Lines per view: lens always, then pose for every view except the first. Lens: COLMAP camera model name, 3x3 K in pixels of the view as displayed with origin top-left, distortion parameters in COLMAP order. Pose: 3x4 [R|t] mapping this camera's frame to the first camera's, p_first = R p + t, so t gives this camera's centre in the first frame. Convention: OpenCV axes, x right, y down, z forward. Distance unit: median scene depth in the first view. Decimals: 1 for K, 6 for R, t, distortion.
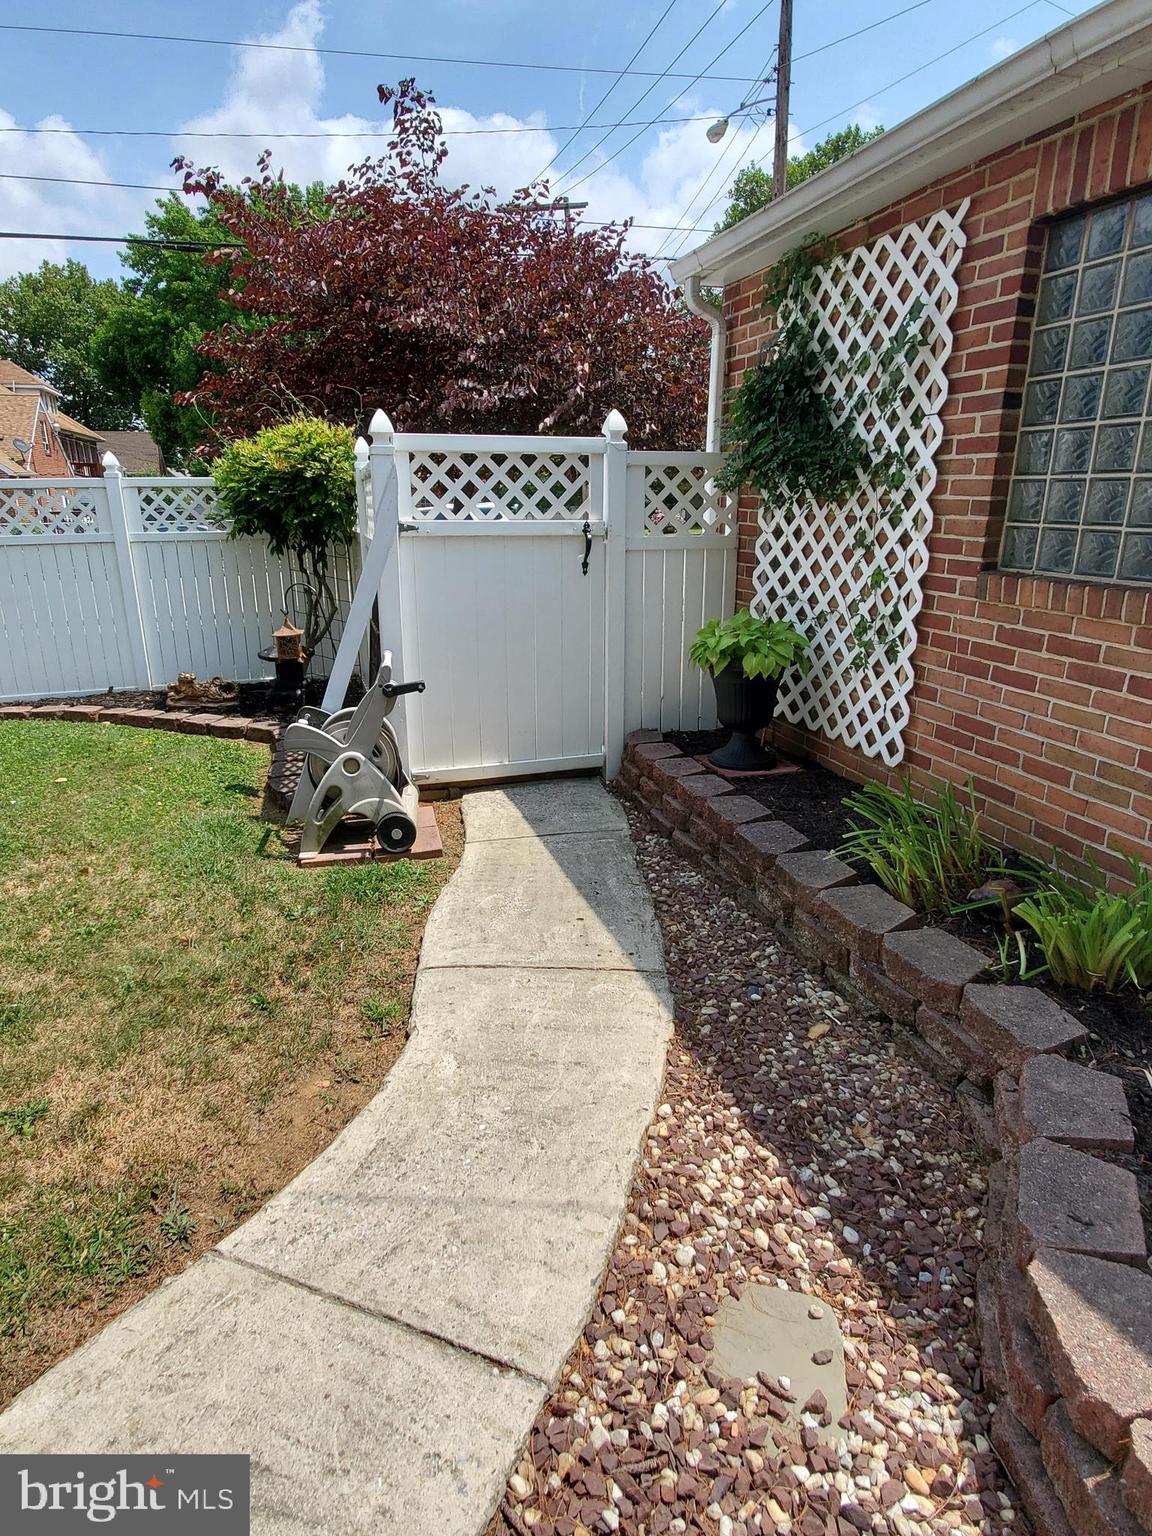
lens RADIAL K [[851.1, 0, 564.5], [0, 851.1, 754.7], [0, 0, 1]] dist [0.000175, -0.001592]
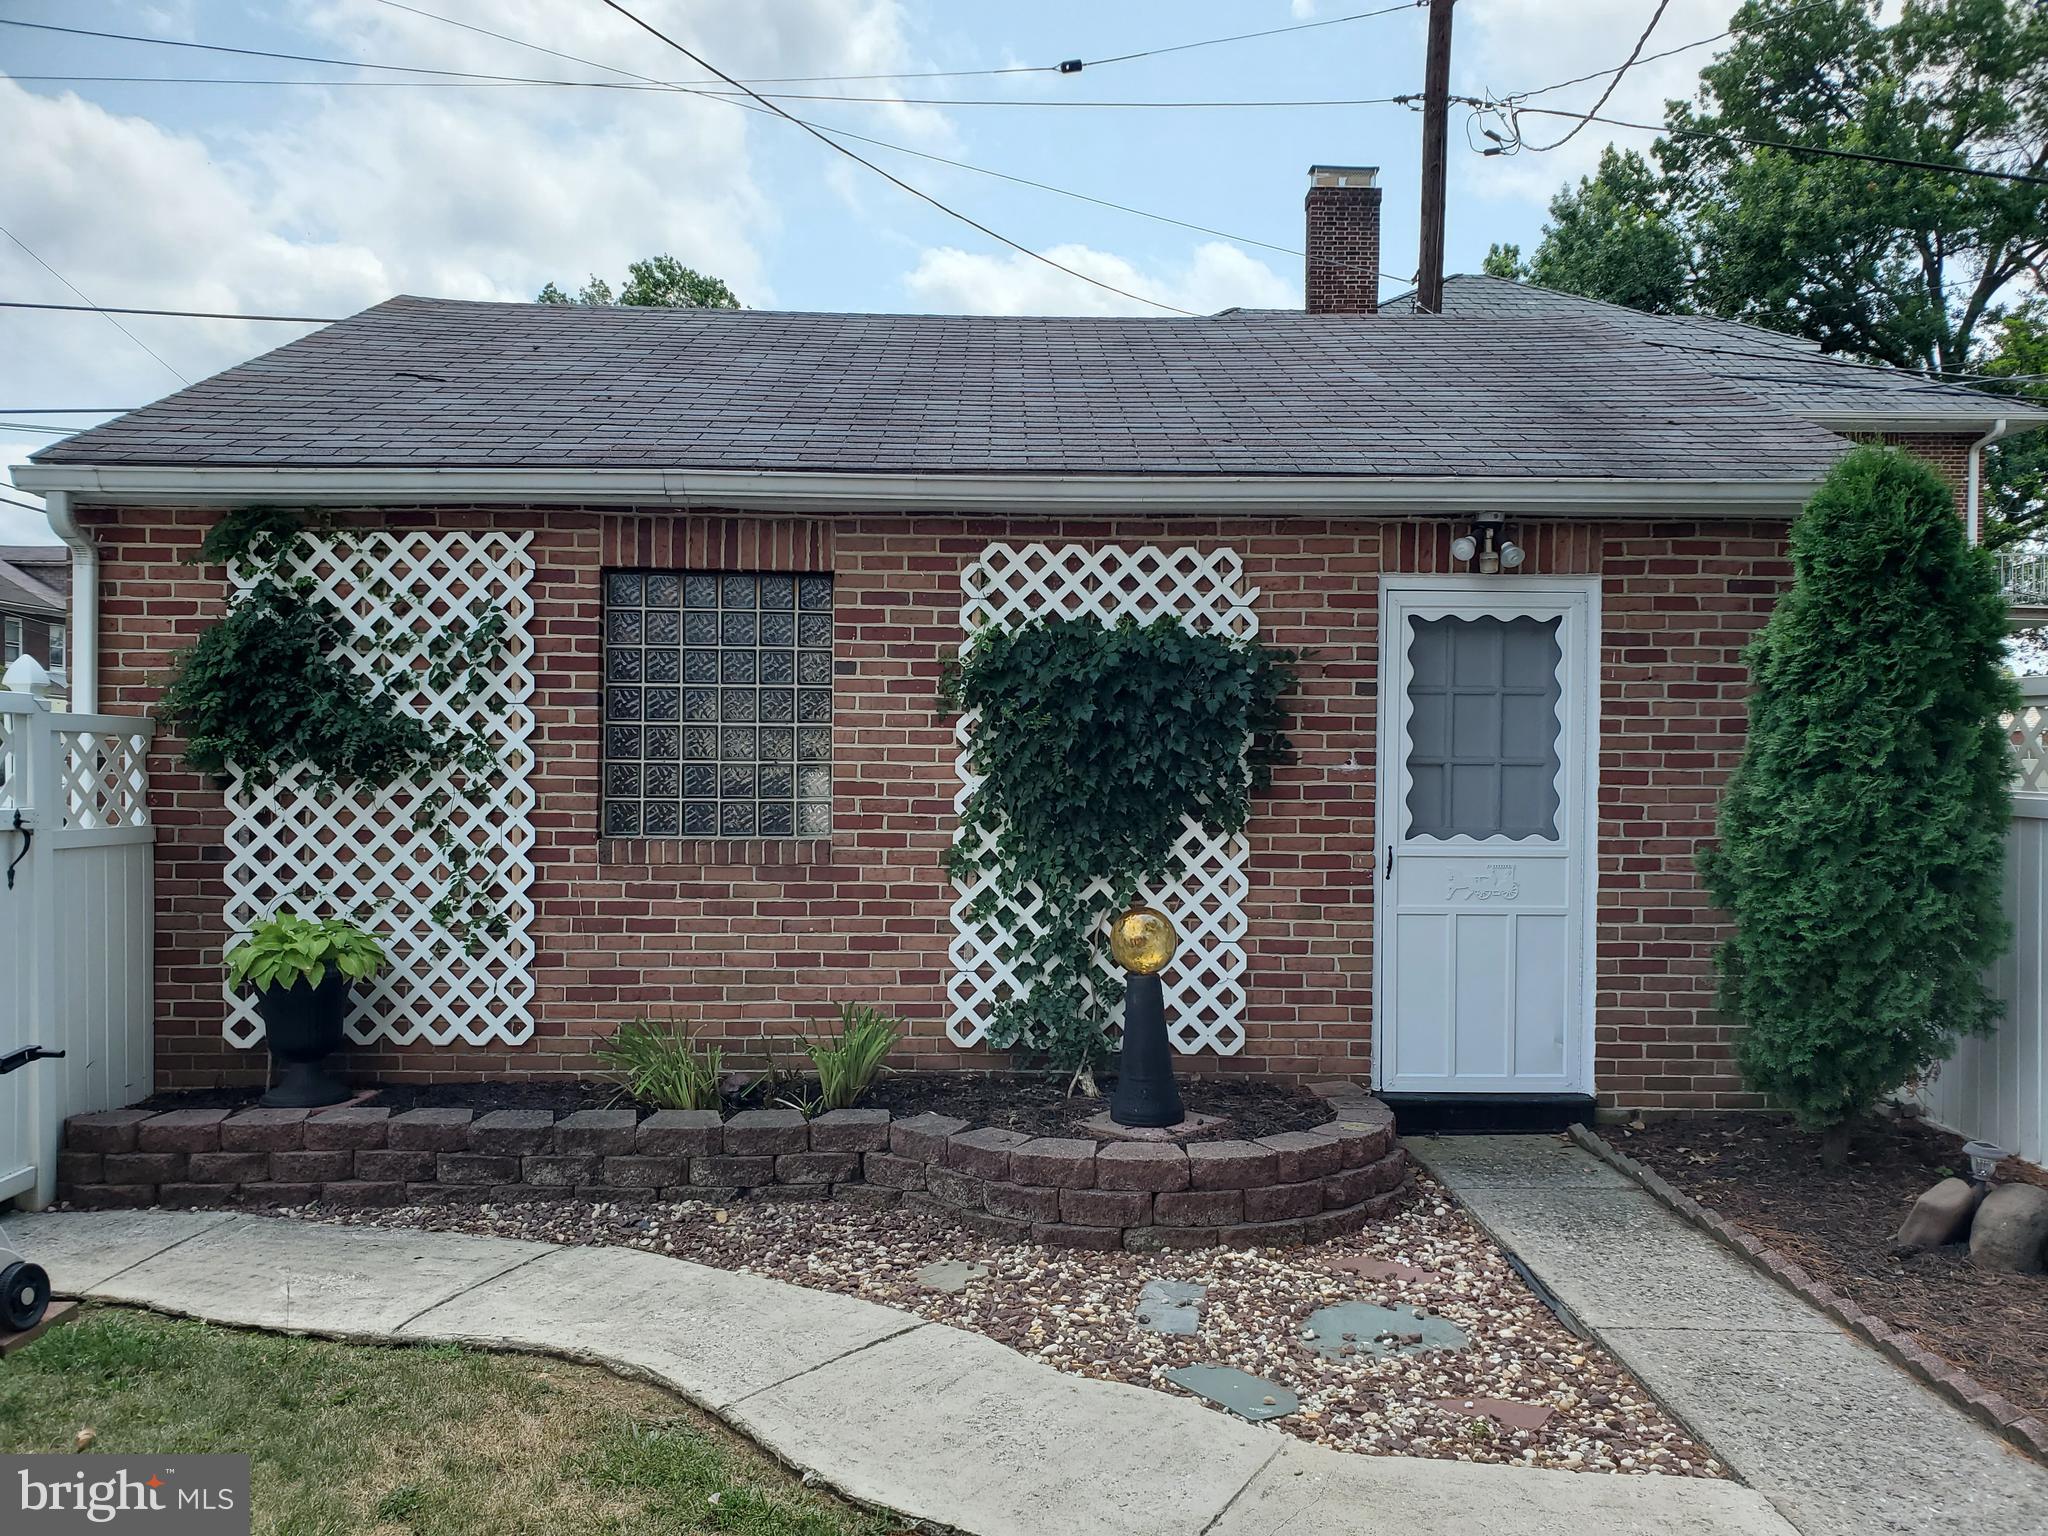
lens RADIAL K [[1635.4, 0, 1012.7], [0, 1635.4, 798.3], [0, 0, 1]] dist [0.126312, -0.321912]
pose [[0.286480, -0.014070, 0.957983, -1.247484], [0.273747, 0.959411, -0.067771, 0.026561], [-0.918146, 0.281660, 0.278704, -0.112439]]
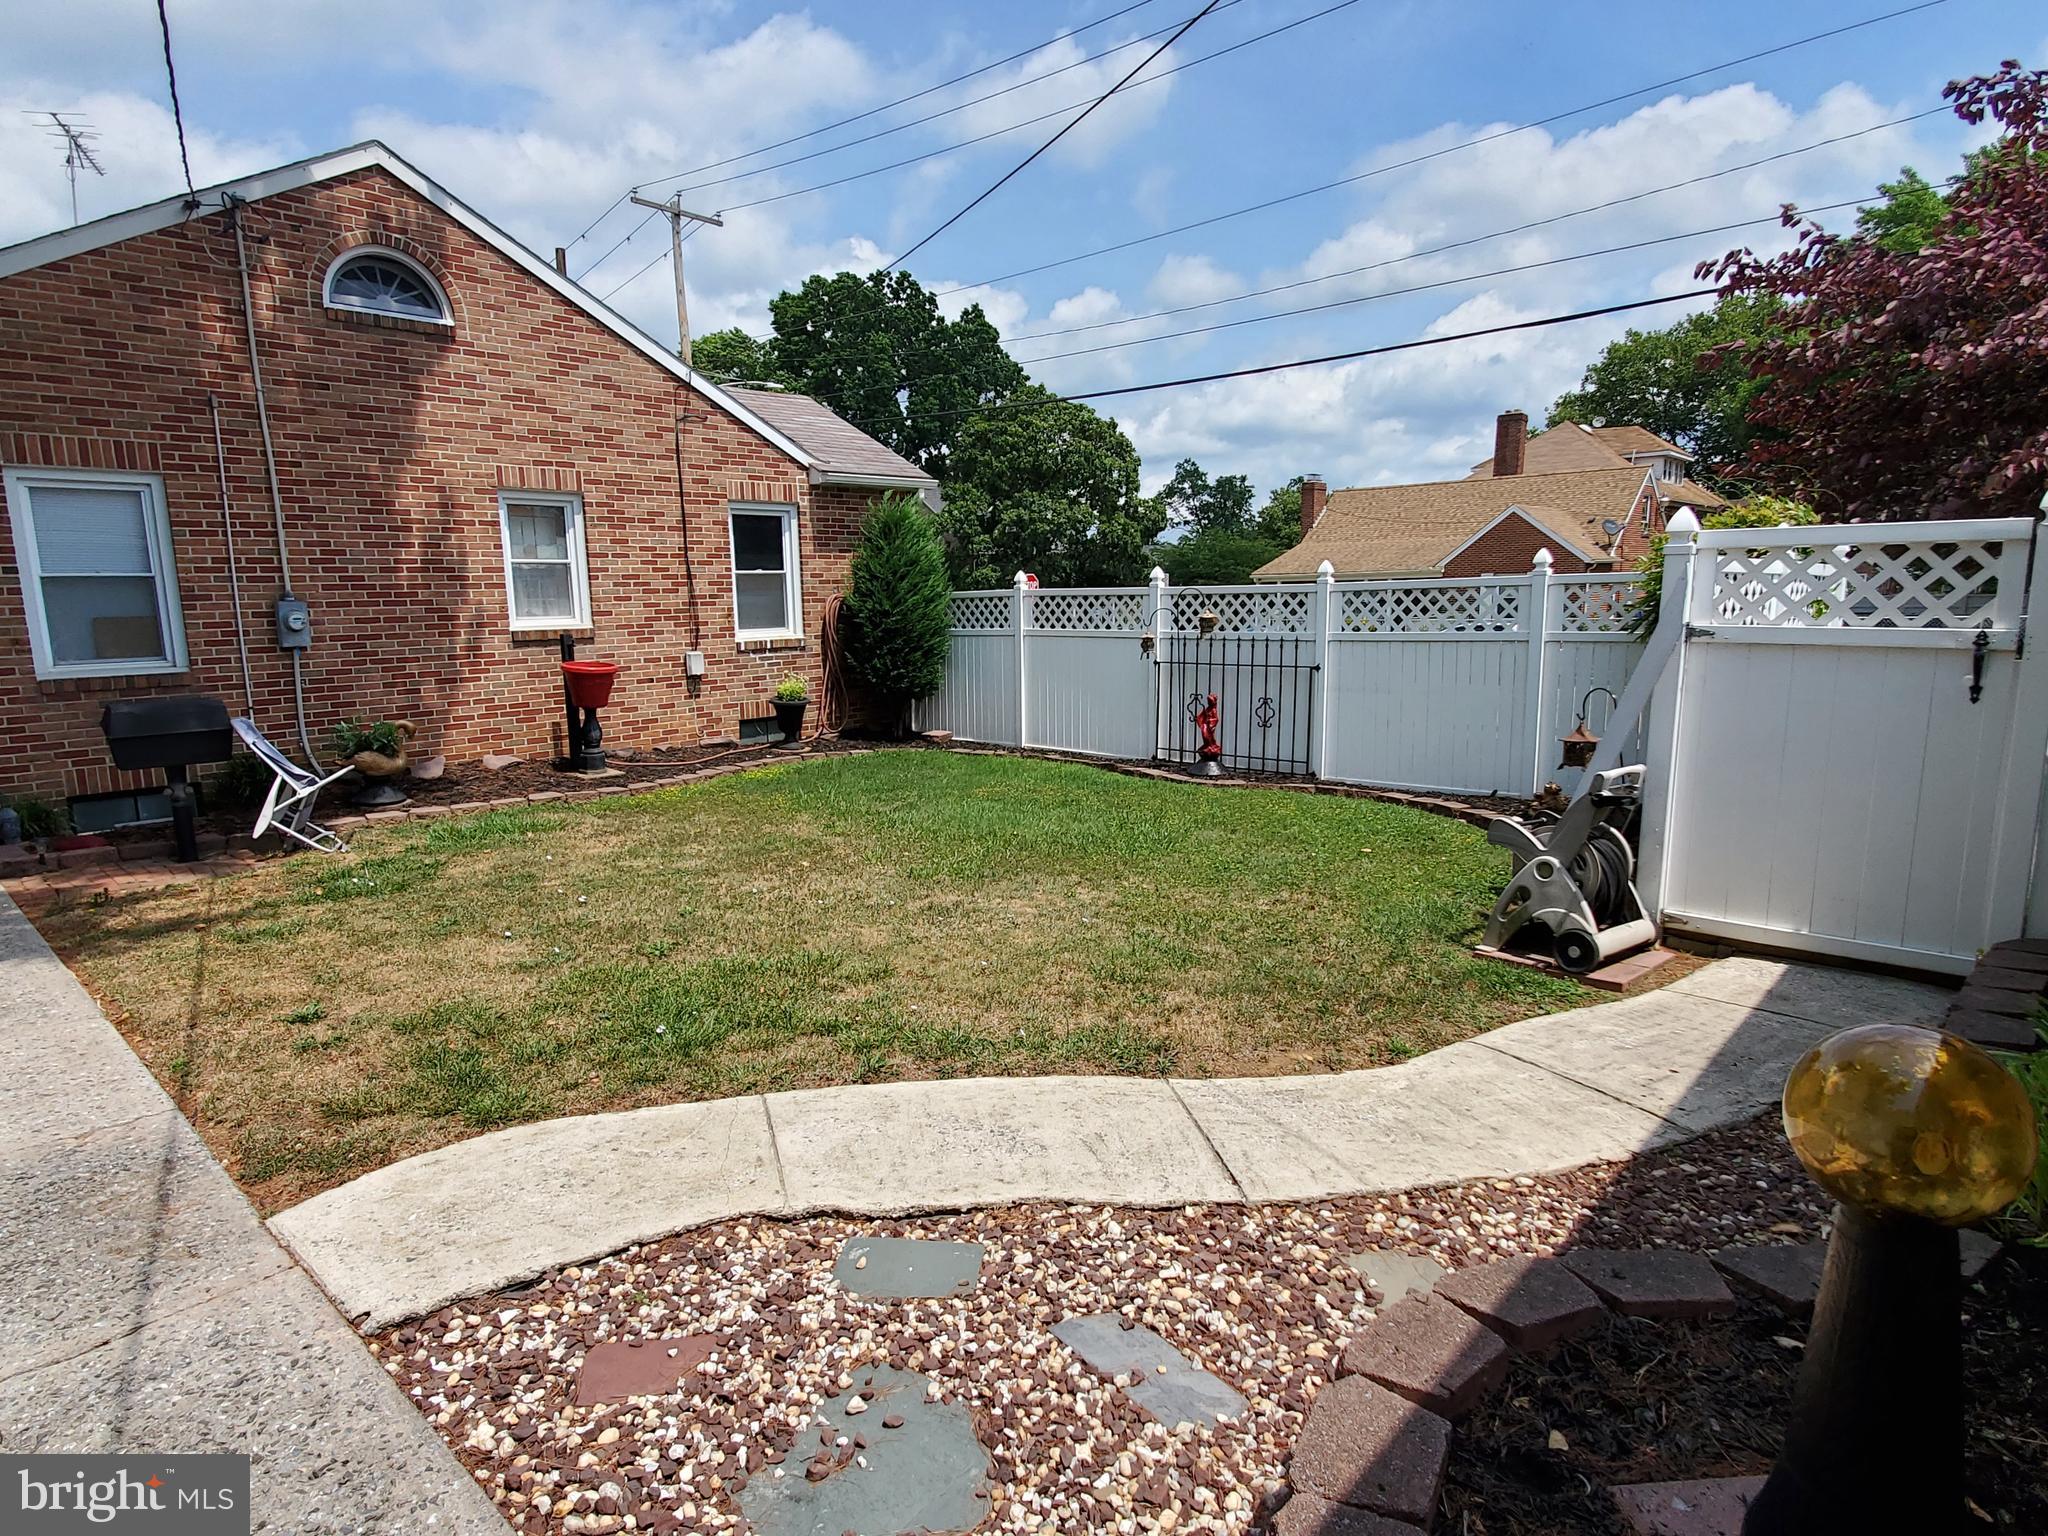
lens RADIAL K [[1095.5, 0, 975.9], [0, 1095.5, 777.6], [0, 0, 1]] dist [0.001251, -0.003384]
pose [[0.476451, 0.136905, -0.868477, 0.566108], [-0.239991, 0.970541, 0.021334, 0.044127], [0.845813, 0.198262, 0.495271, -0.209786]]
